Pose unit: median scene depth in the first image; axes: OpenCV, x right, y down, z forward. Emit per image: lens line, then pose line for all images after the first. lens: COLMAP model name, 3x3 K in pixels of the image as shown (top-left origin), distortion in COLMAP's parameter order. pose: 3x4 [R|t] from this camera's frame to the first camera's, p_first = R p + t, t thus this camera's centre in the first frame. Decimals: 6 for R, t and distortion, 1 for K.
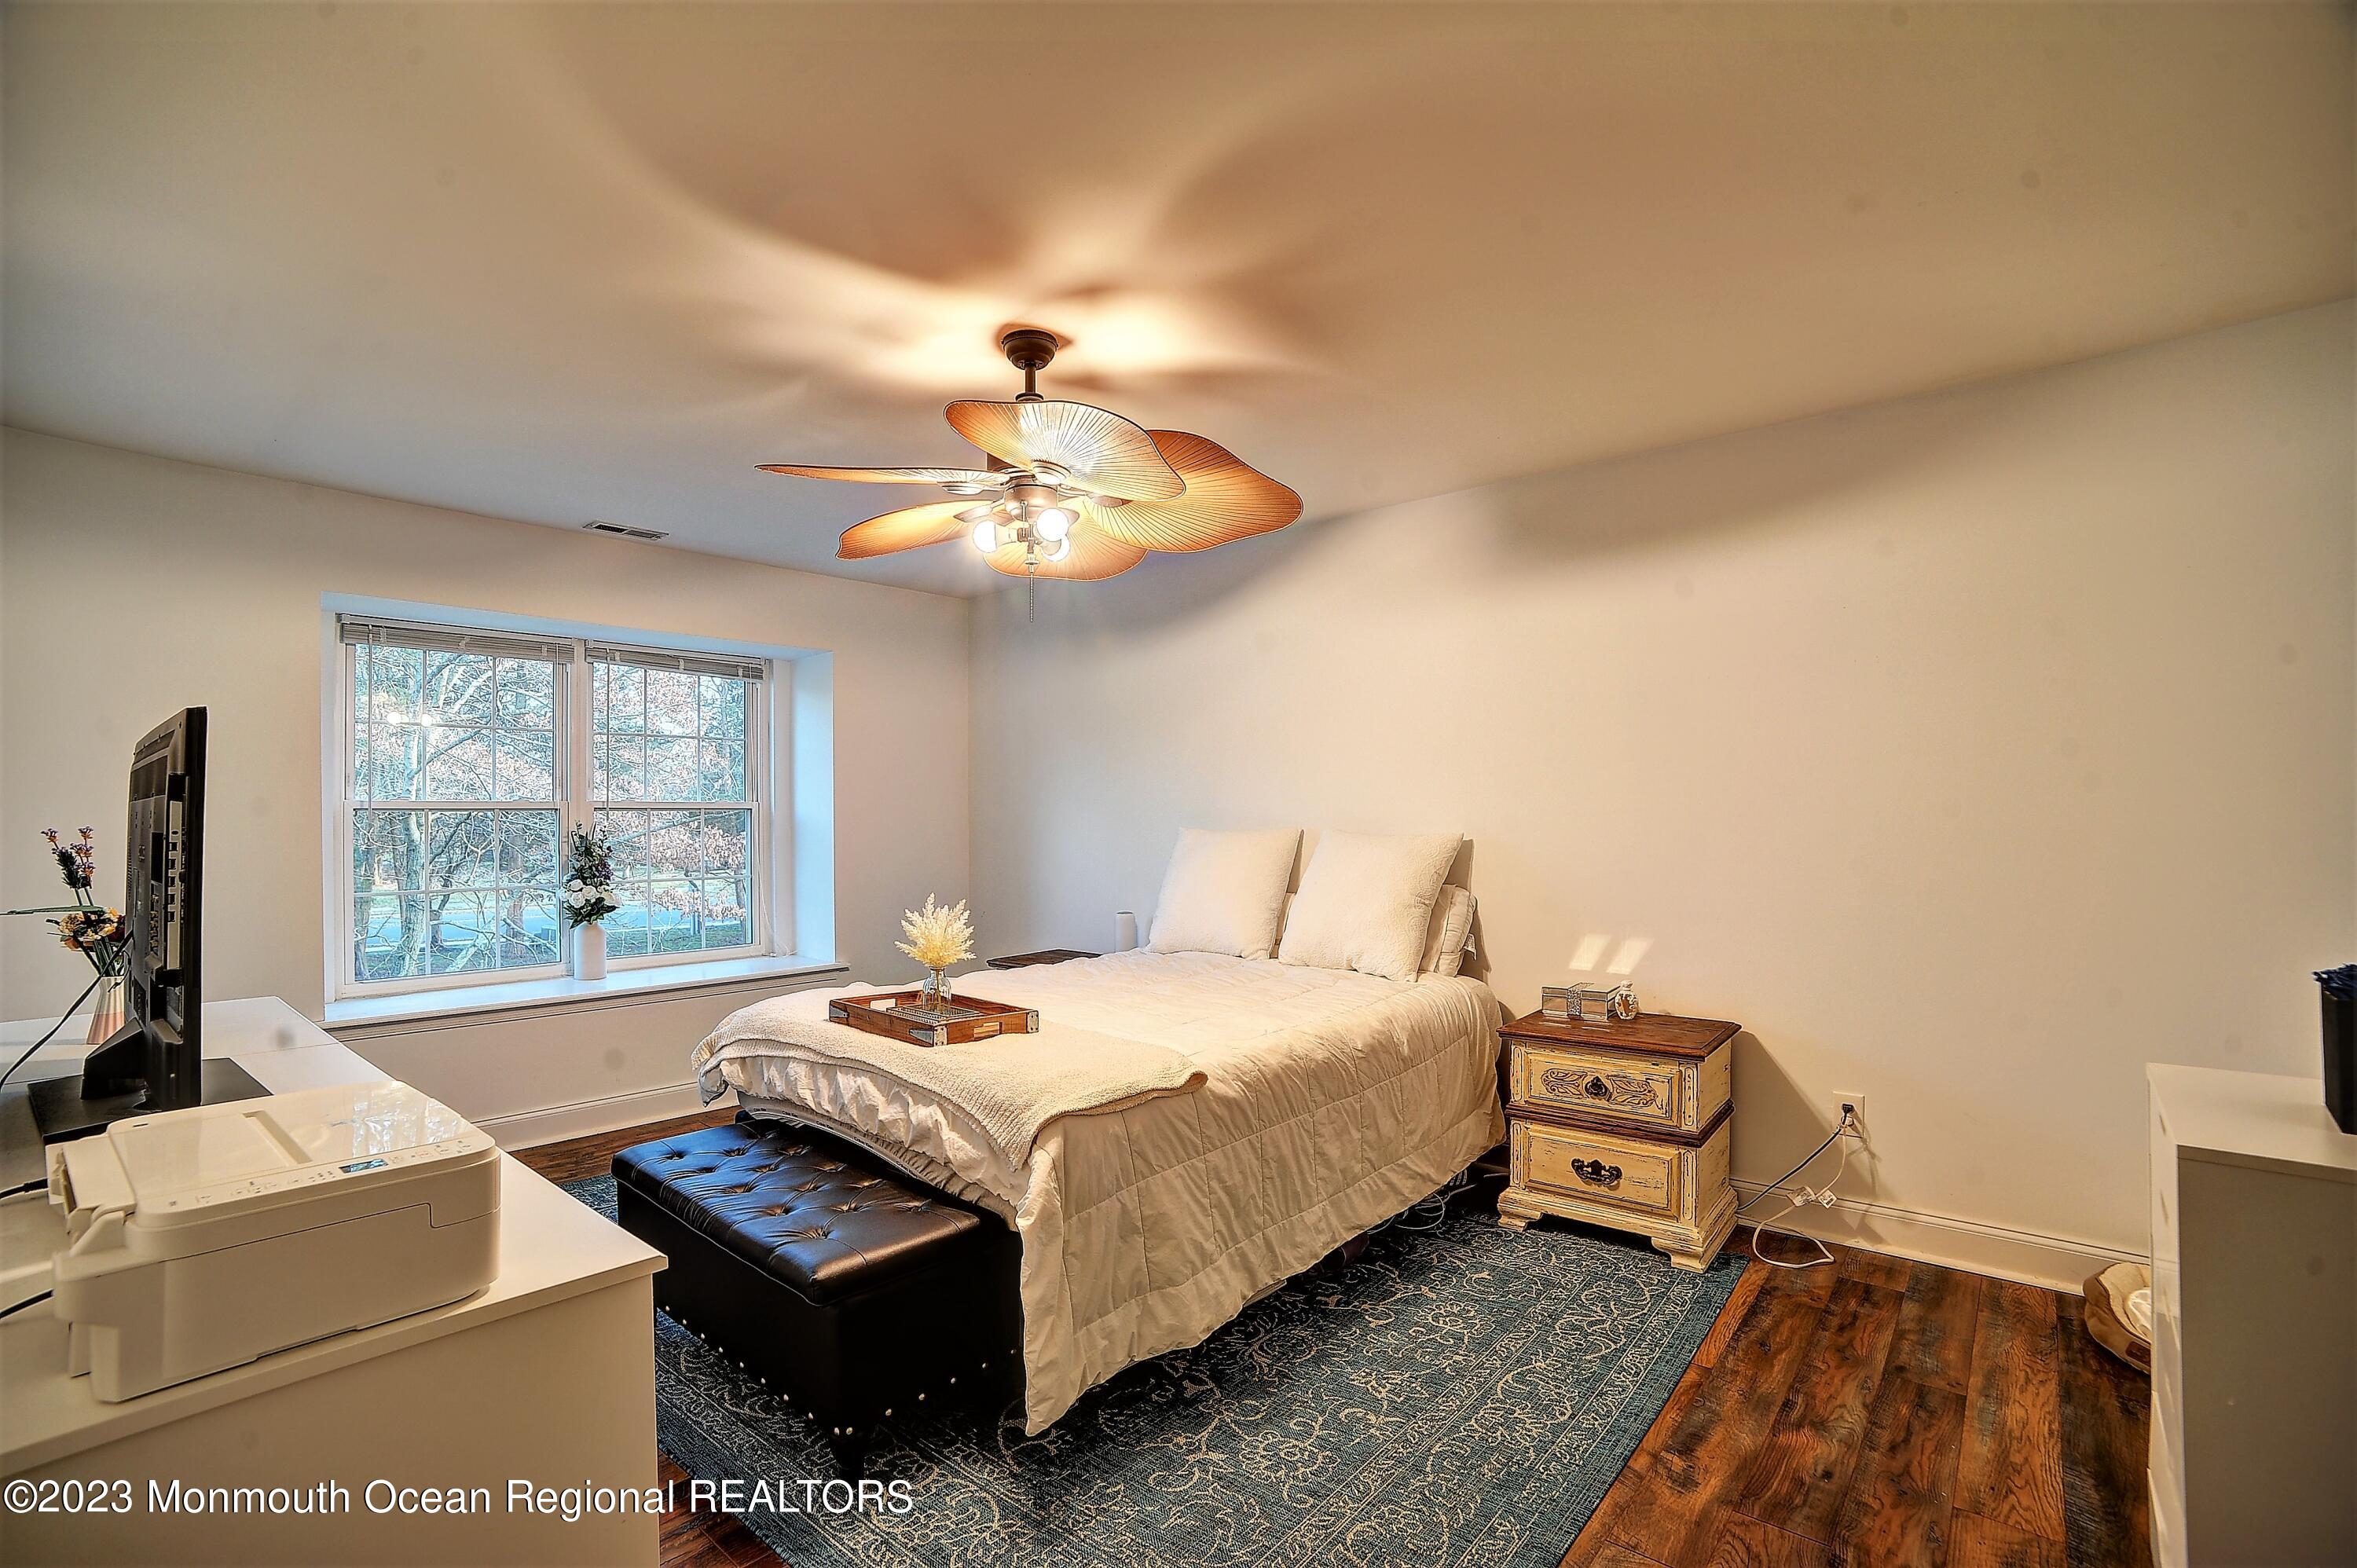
lens RADIAL K [[1040.1, 0, 1174.9], [0, 1040.1, 812.4], [0, 0, 1]] dist [-0.087340, 0.036431]
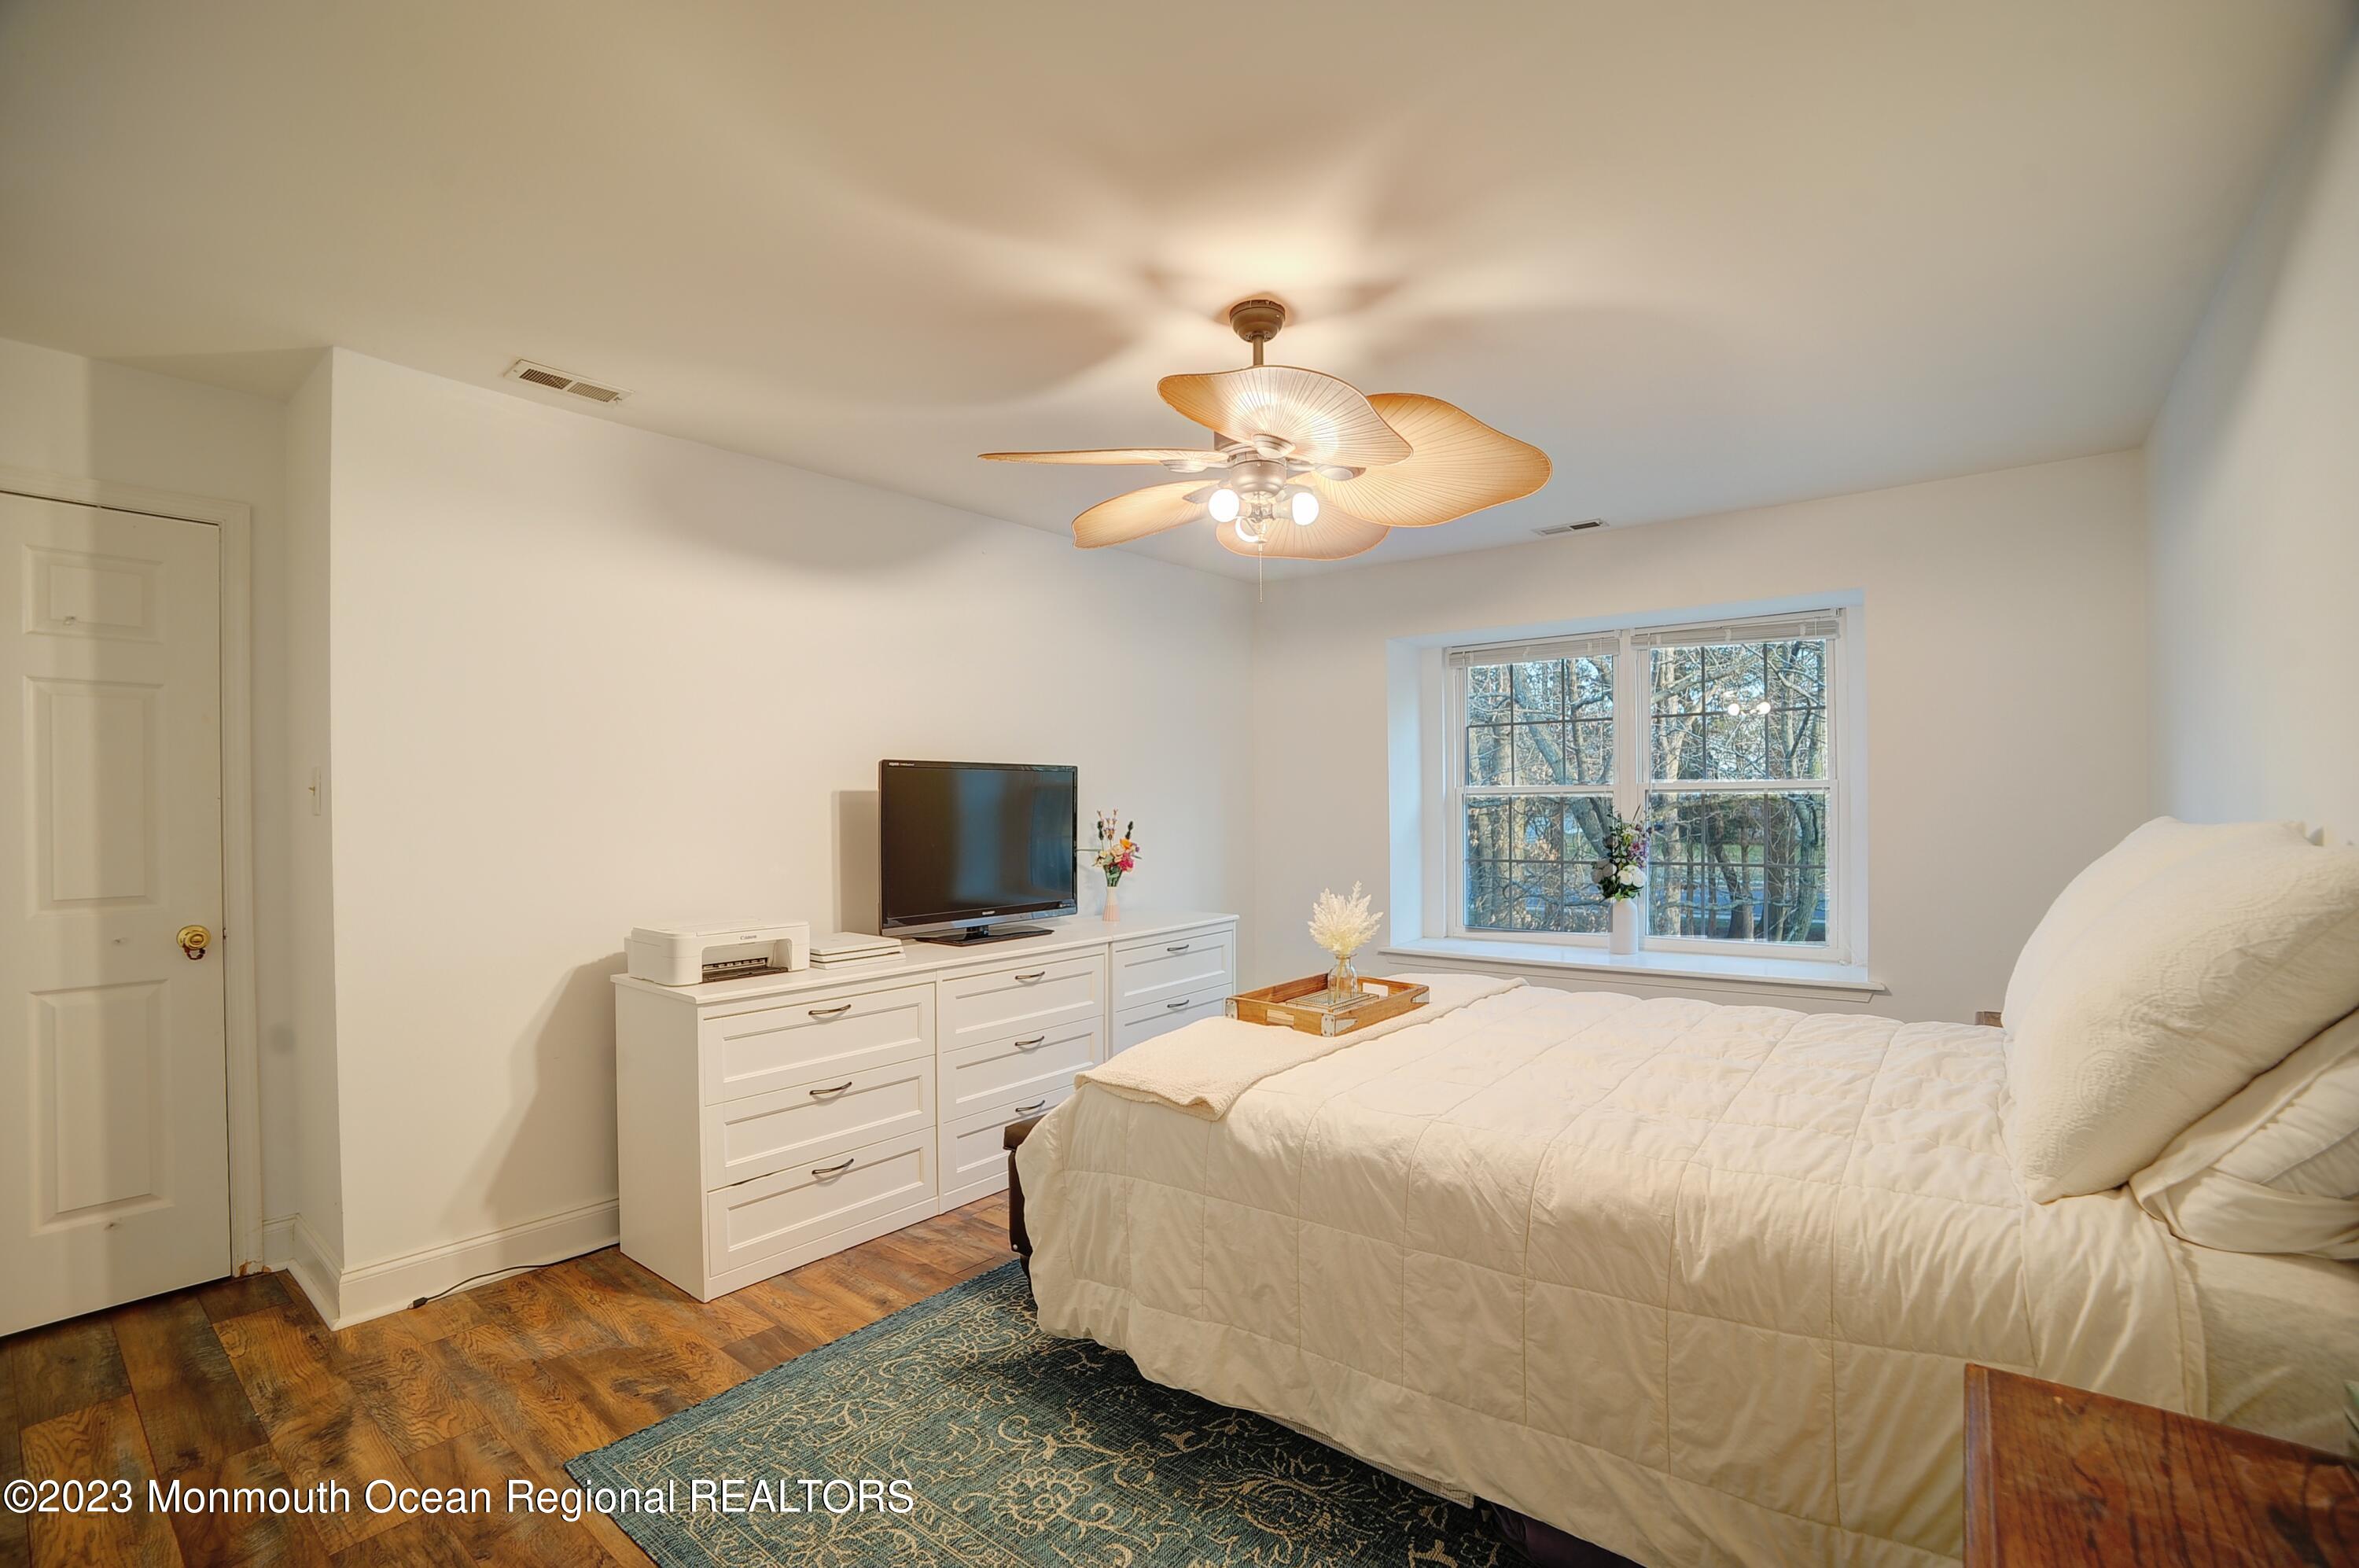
lens RADIAL K [[1041.1, 0, 1175.9], [0, 1041.1, 812.4], [0, 0, 1]] dist [-0.087340, 0.036431]
pose [[0.046929, 0.009527, -0.998853, 0.749311], [0.015740, 0.999823, 0.010275, 0.000232], [0.998774, -0.016204, 0.046771, 0.789616]]
